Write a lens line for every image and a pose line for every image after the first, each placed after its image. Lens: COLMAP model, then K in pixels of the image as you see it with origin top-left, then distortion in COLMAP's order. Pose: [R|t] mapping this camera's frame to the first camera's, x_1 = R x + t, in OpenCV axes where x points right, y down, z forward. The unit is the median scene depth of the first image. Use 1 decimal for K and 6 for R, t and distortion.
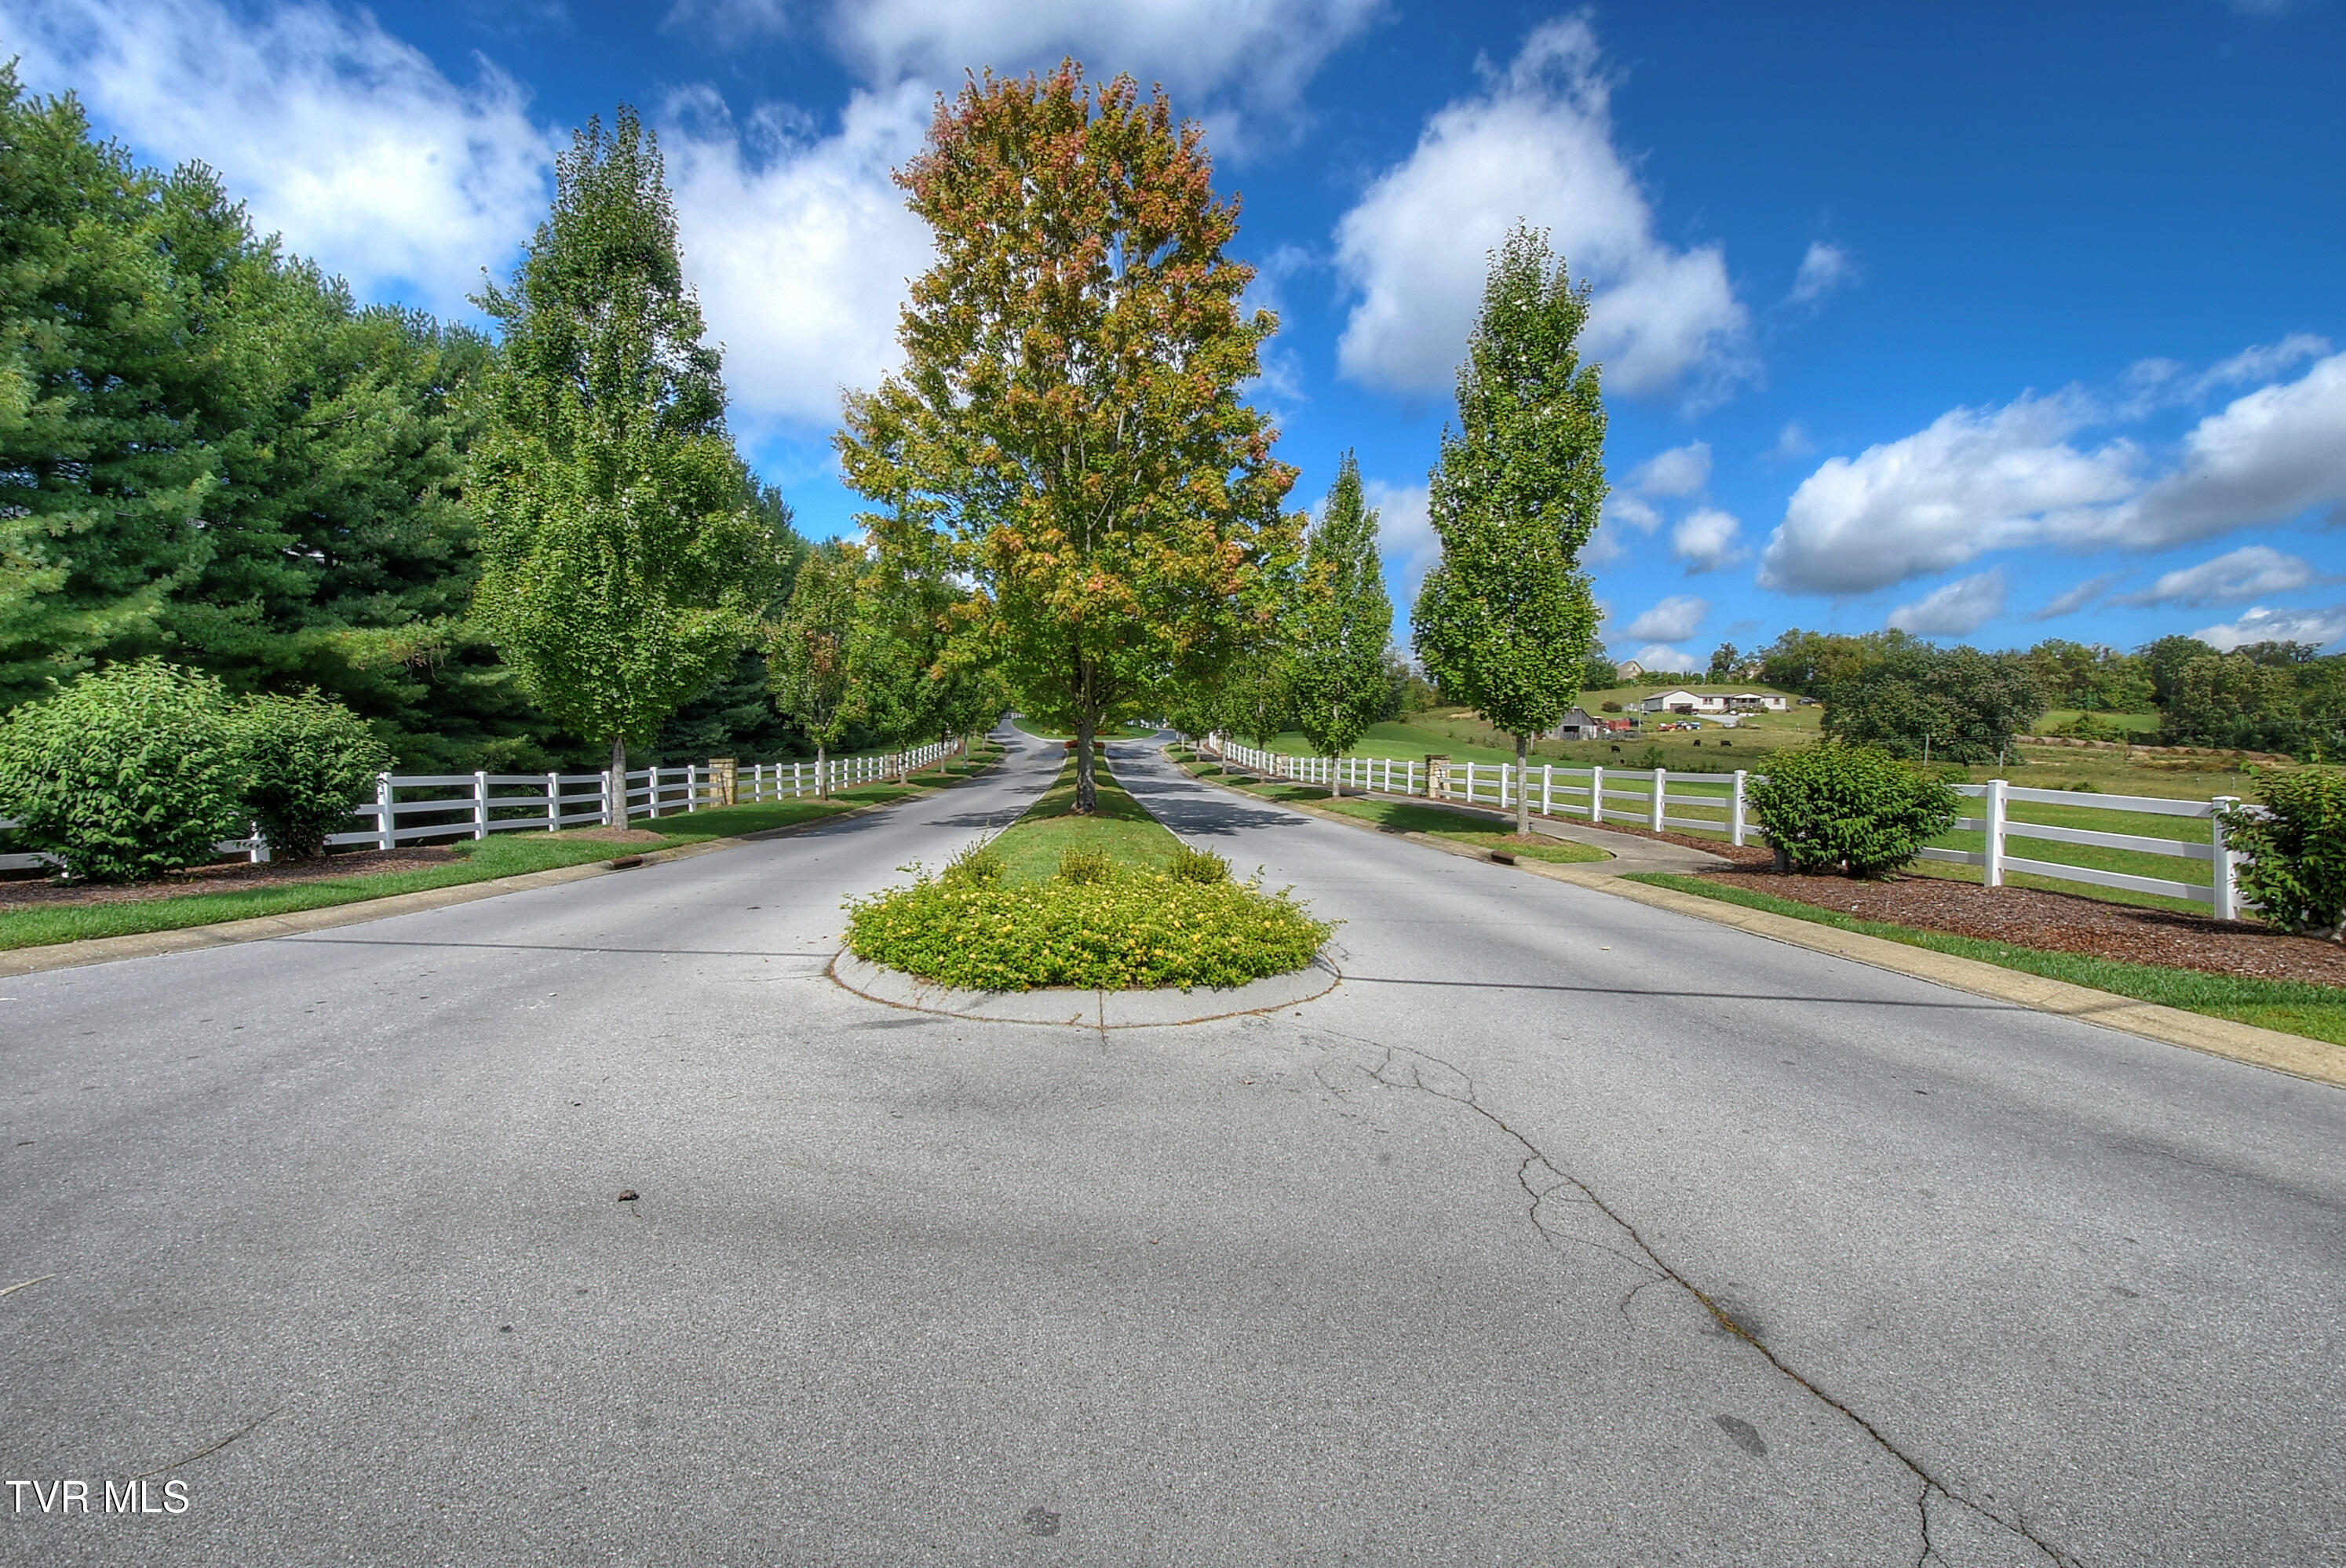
lens RADIAL K [[1029.0, 0, 1175.6], [0, 1029.0, 772.5], [0, 0, 1]] dist [0.000533, -0.000603]
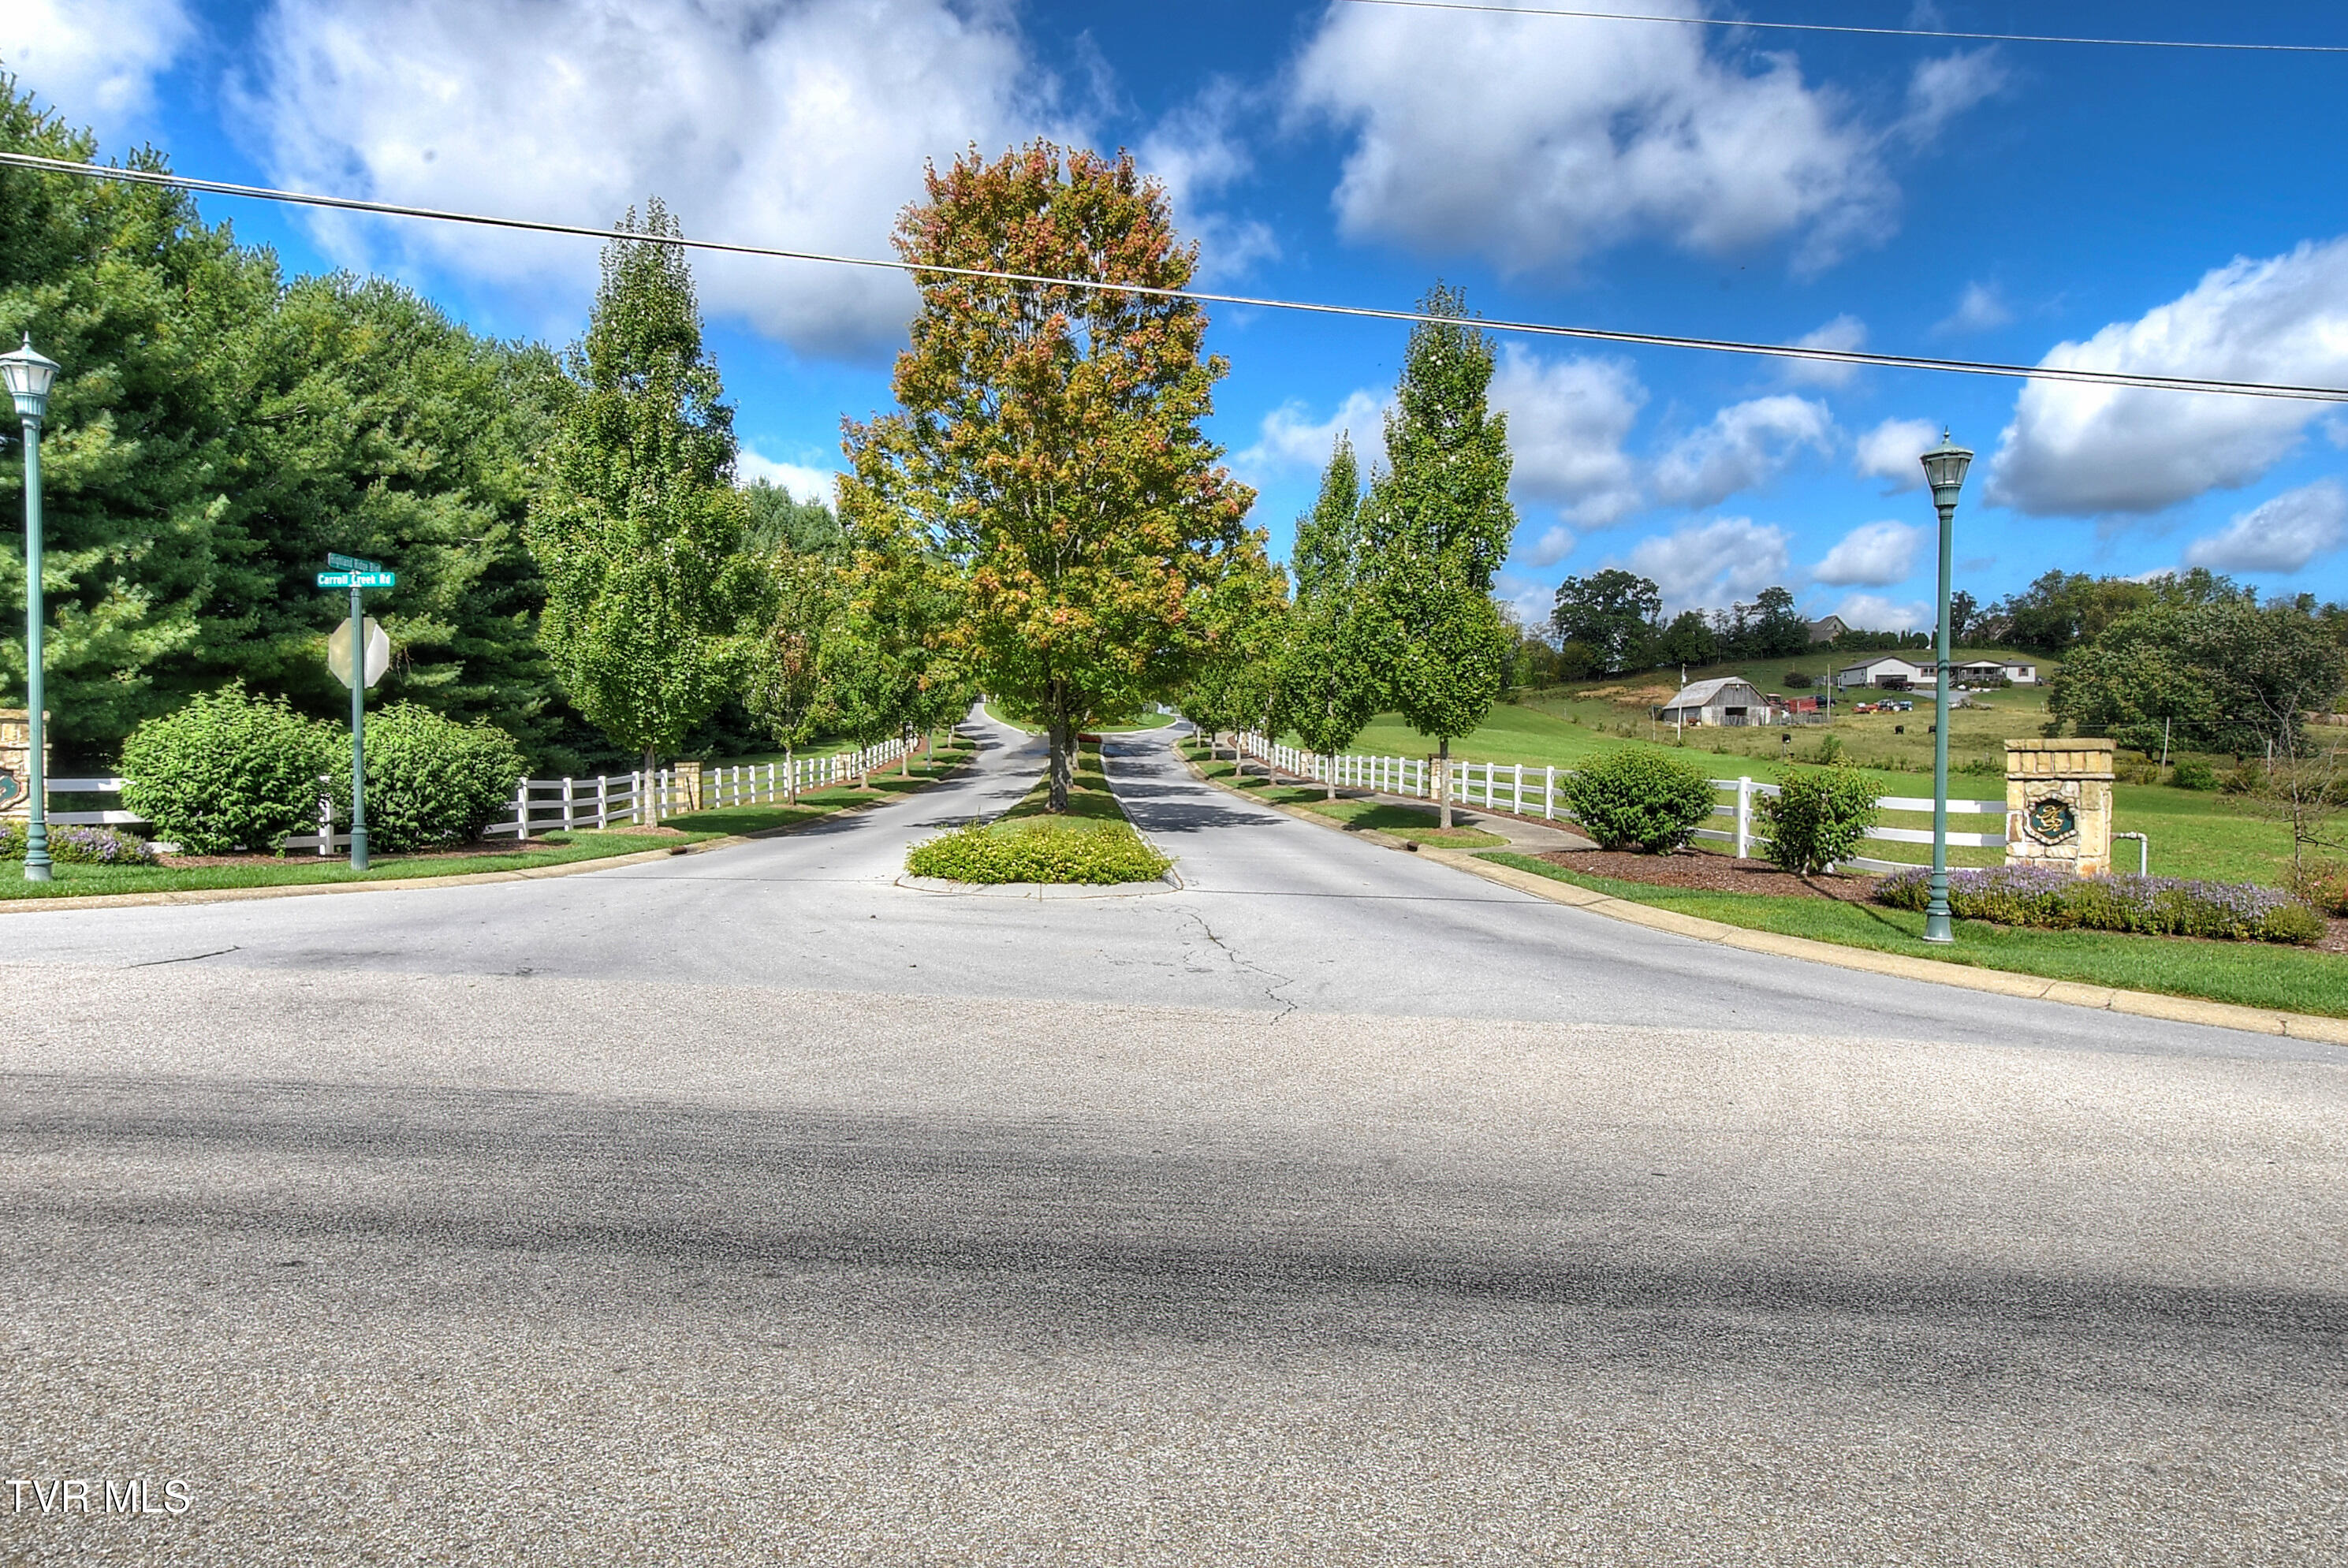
lens RADIAL K [[1396.0, 0, 1177.9], [0, 1396.0, 732.6], [0, 0, 1]] dist [0.031626, 0.003389]
pose [[0.999794, -0.006413, -0.019264, 0.063432], [0.005855, 0.999564, -0.028929, -0.001047], [0.019441, 0.028810, 0.999396, -0.440938]]
